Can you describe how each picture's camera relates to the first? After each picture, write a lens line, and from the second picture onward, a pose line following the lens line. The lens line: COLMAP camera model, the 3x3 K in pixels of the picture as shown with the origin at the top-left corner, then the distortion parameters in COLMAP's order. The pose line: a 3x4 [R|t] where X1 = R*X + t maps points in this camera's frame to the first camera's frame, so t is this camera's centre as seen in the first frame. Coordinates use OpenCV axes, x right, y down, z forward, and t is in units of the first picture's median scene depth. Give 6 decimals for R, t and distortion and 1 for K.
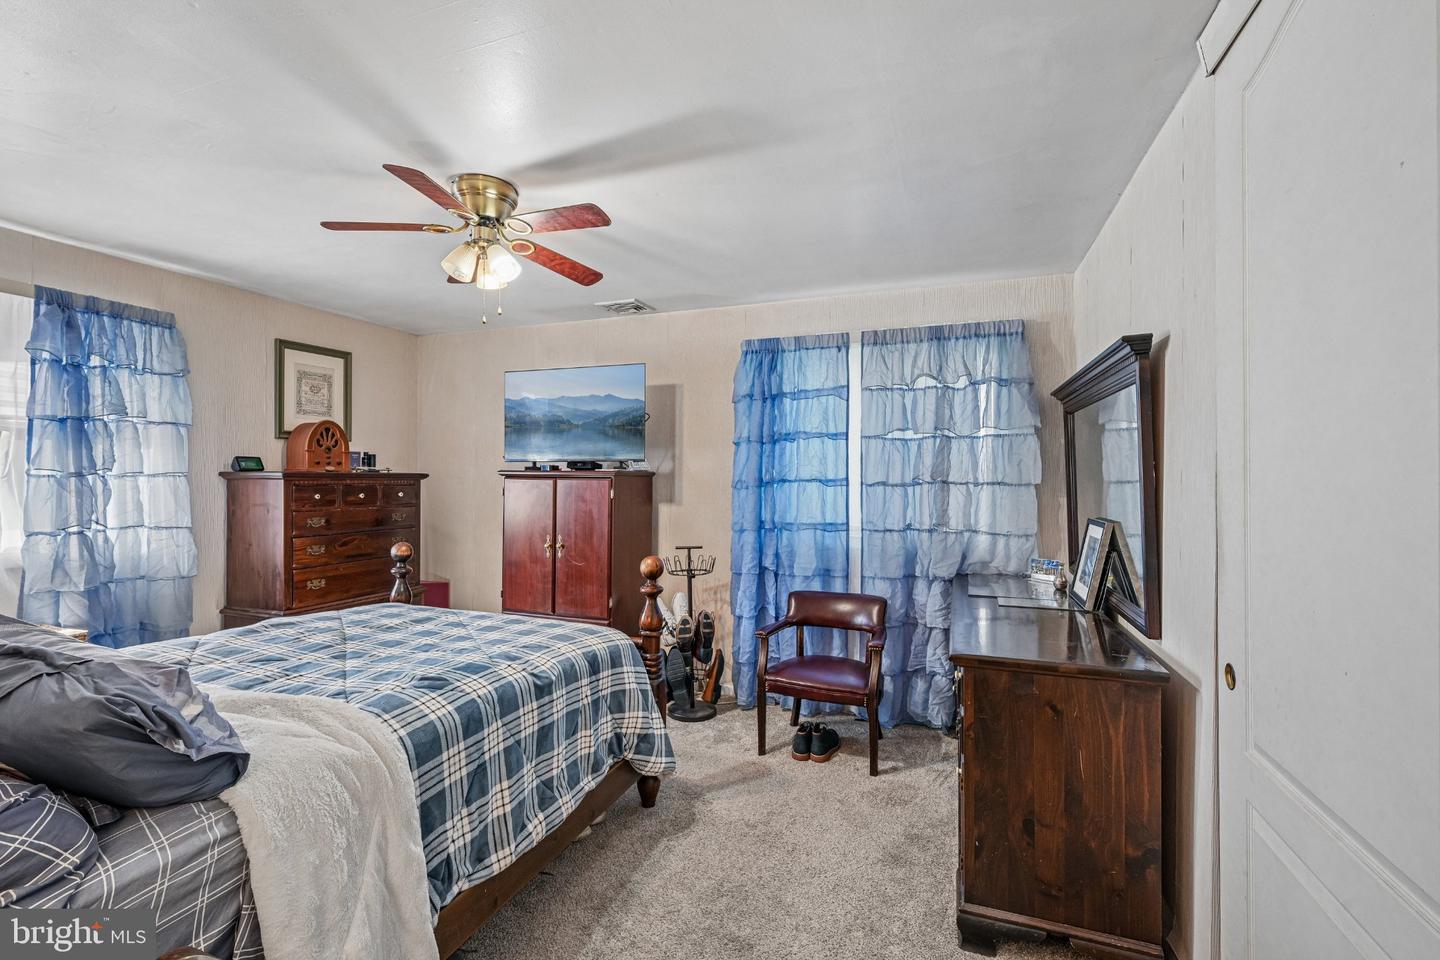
lens RADIAL K [[626.1, 0, 719.7], [0, 626.1, 475.4], [0, 0, 1]] dist [-0.001552, 0.000439]
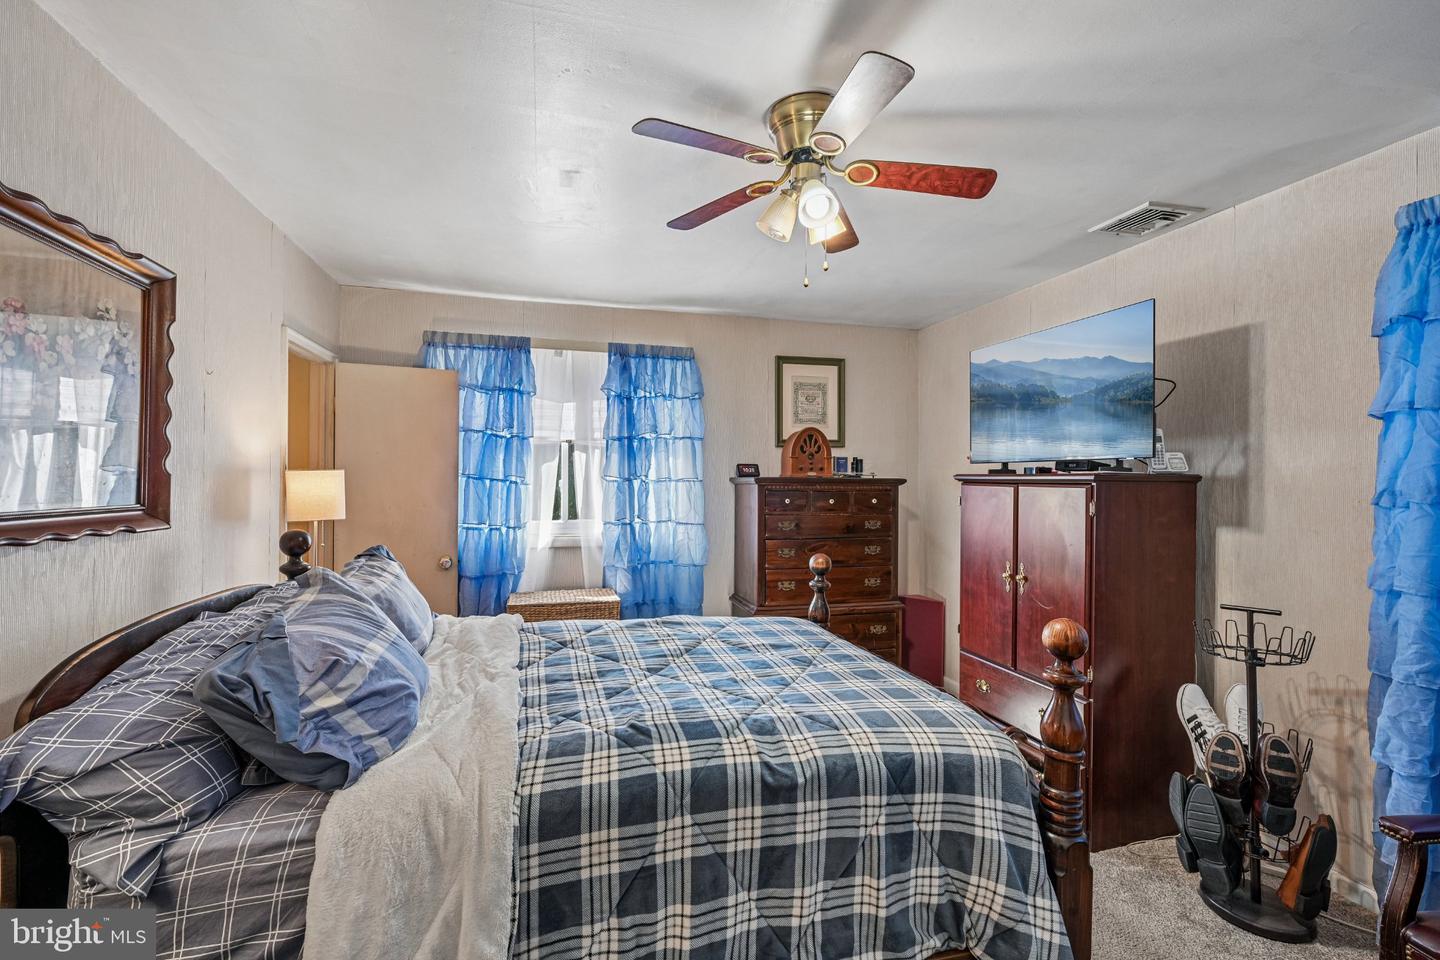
lens RADIAL K [[626.1, 0, 722.2], [0, 626.1, 477.6], [0, 0, 1]] dist [-0.001552, 0.000439]
pose [[0.587763, -0.004202, -0.809022, 0.149839], [-0.001186, 0.999981, -0.006055, 0.001540], [0.809032, 0.004519, 0.587747, 0.345311]]
